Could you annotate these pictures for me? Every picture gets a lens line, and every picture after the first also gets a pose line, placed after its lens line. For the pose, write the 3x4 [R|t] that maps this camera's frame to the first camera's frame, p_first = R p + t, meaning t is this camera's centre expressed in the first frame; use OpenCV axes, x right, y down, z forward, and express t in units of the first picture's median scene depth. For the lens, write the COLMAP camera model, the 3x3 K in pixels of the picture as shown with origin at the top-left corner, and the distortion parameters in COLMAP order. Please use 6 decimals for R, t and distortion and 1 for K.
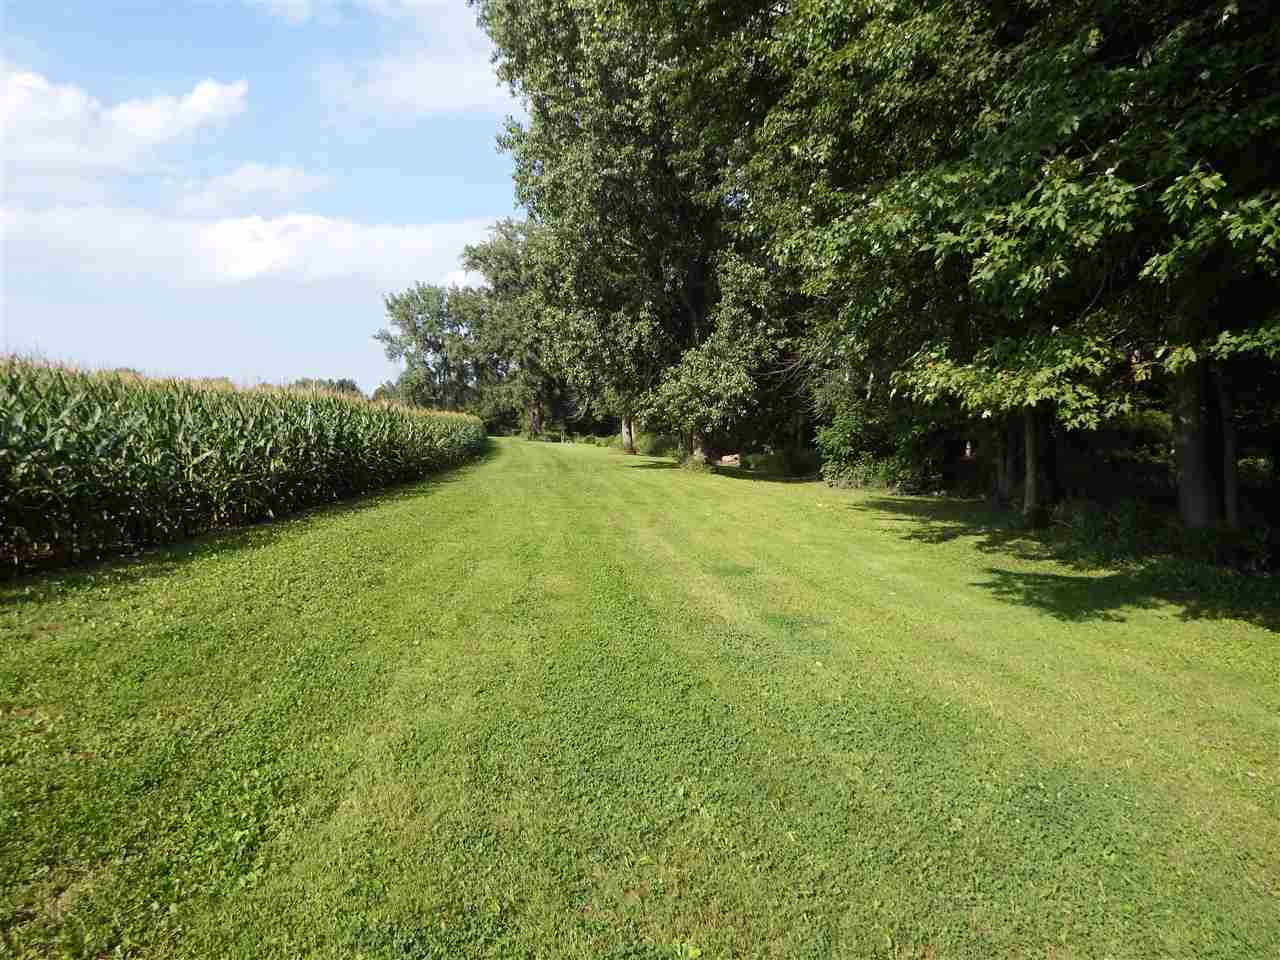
lens RADIAL K [[867.0, 0, 640.5], [0, 867.0, 479.6], [0, 0, 1]] dist [-0.045711, 0.002932]
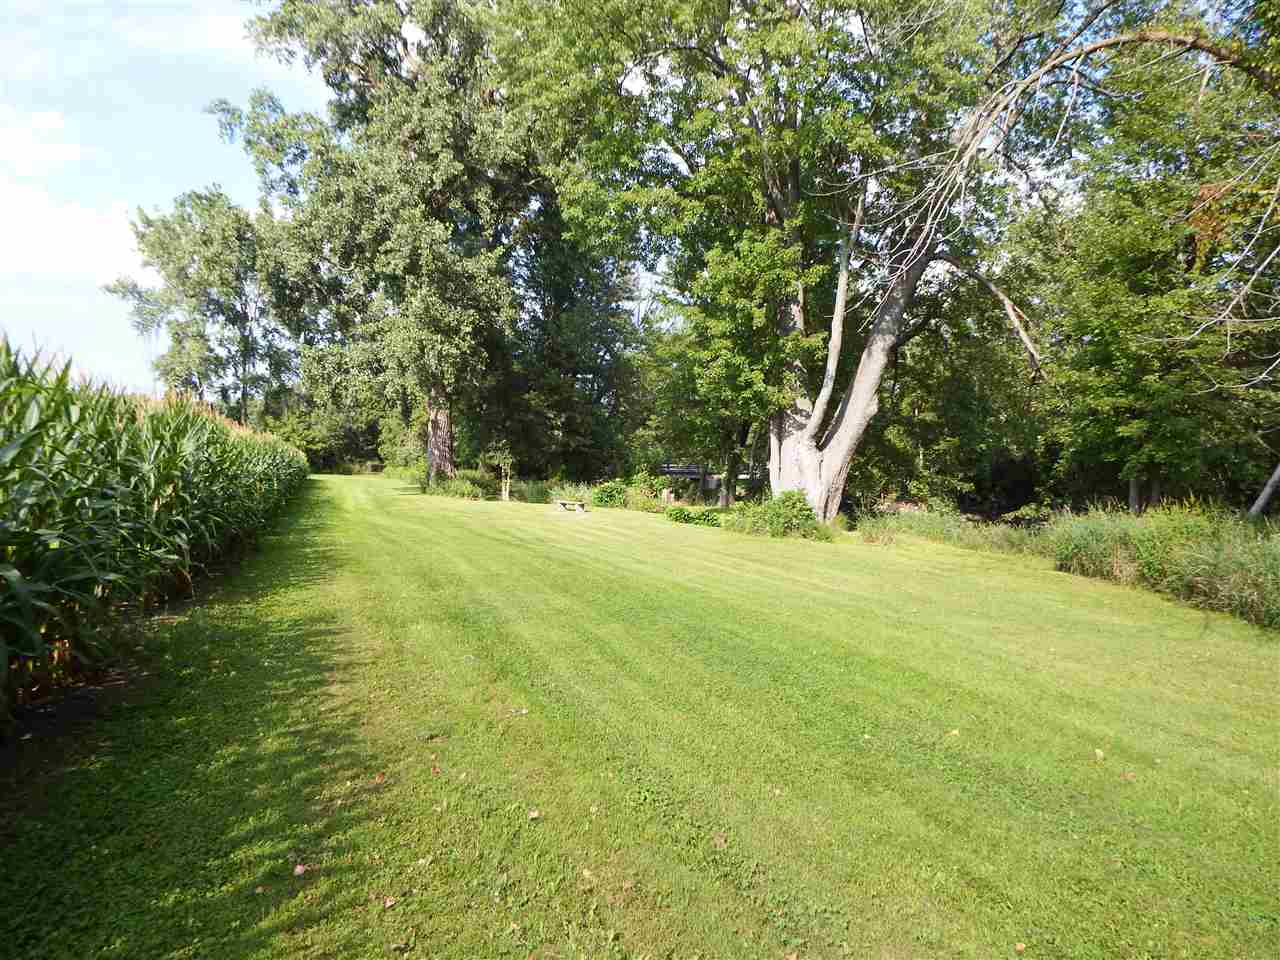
lens RADIAL K [[867.0, 0, 636.1], [0, 867.0, 478.1], [0, 0, 1]] dist [-0.045711, 0.002932]
pose [[0.986360, 0.004791, 0.164533, -0.068396], [0.001363, 0.999304, -0.037270, -0.026132], [-0.164597, 0.036986, 0.985667, 0.423264]]
